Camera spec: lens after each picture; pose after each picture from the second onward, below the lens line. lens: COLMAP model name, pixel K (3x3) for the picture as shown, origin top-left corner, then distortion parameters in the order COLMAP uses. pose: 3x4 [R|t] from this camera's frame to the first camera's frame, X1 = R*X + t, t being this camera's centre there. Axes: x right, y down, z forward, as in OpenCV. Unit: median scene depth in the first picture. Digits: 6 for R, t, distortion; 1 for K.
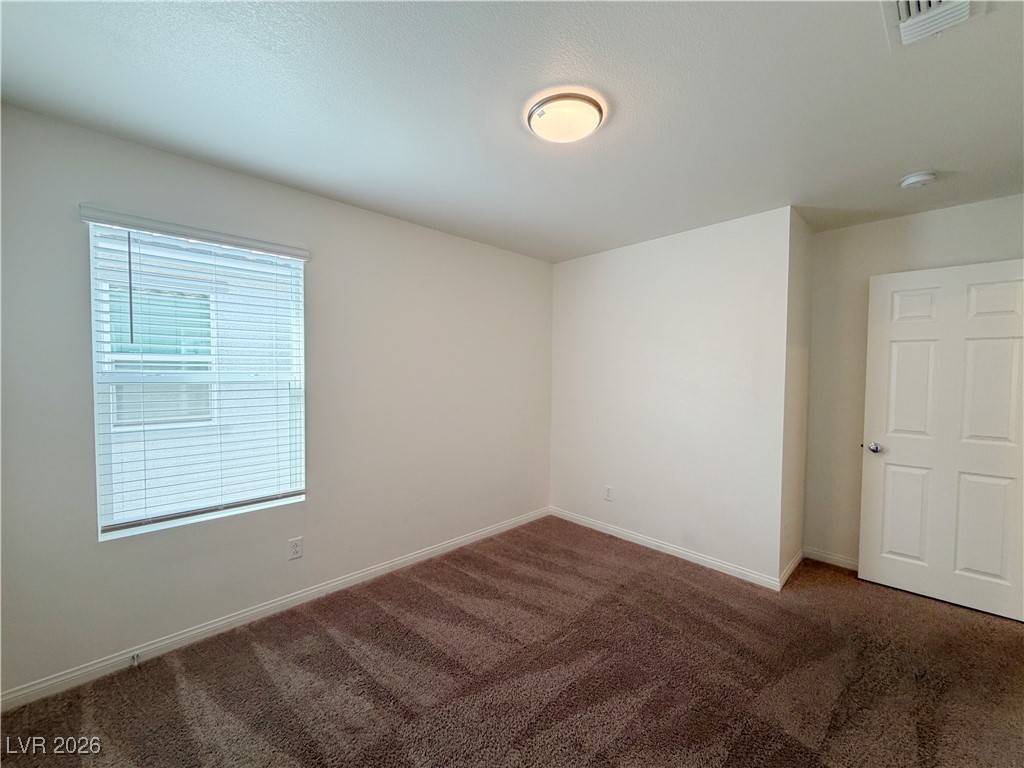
lens RADIAL K [[409.4, 0, 509.5], [0, 409.4, 377.0], [0, 0, 1]] dist [0.001126, 0.000211]
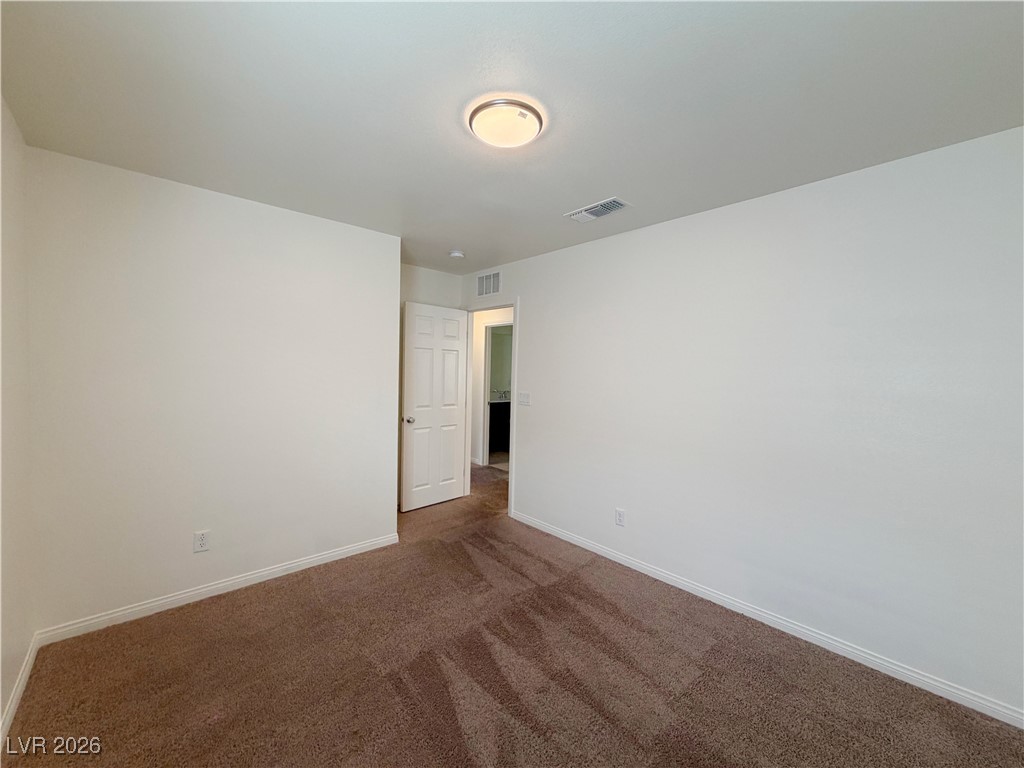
lens RADIAL K [[409.4, 0, 508.1], [0, 409.4, 380.5], [0, 0, 1]] dist [0.001126, 0.000211]
pose [[0.022111, -0.034209, 0.999170, -0.616193], [-0.010114, 0.999356, 0.034439, -0.026077], [-0.999704, -0.010867, 0.021751, 0.669851]]
